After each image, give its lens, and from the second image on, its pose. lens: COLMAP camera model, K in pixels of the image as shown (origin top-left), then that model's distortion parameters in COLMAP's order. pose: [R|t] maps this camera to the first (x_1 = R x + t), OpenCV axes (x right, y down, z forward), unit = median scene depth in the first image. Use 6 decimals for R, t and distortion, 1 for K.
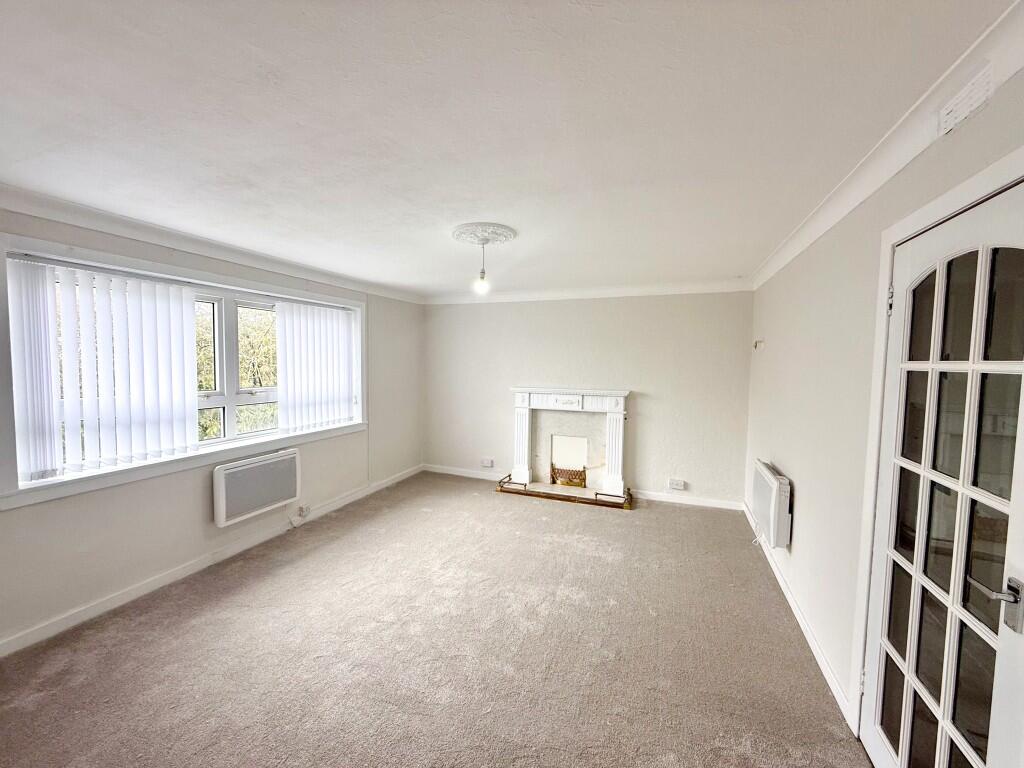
lens RADIAL K [[410.3, 0, 512.0], [0, 410.3, 384.0], [0, 0, 1]] dist [0.000628, 0.000070]
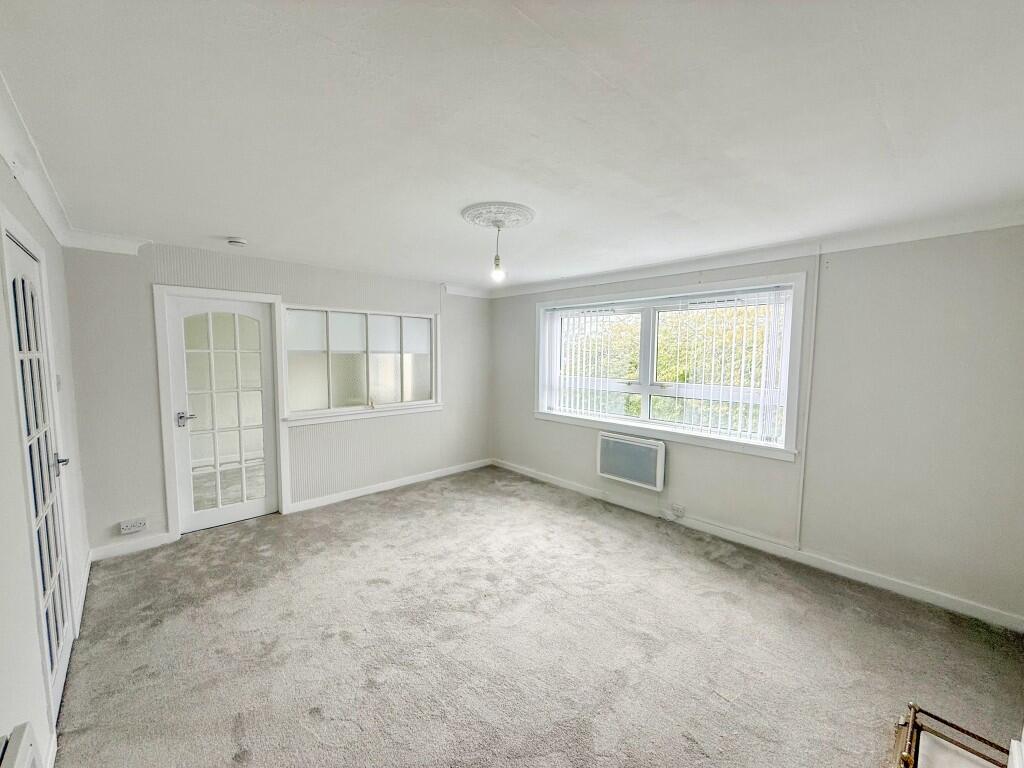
lens RADIAL K [[410.3, 0, 512.0], [0, 410.3, 384.0], [0, 0, 1]] dist [0.000628, 0.000070]
pose [[-0.447228, 0.055374, -0.892704, 0.632582], [-0.062544, 0.993702, 0.092972, -0.070894], [0.892230, 0.097413, -0.440948, 1.242705]]
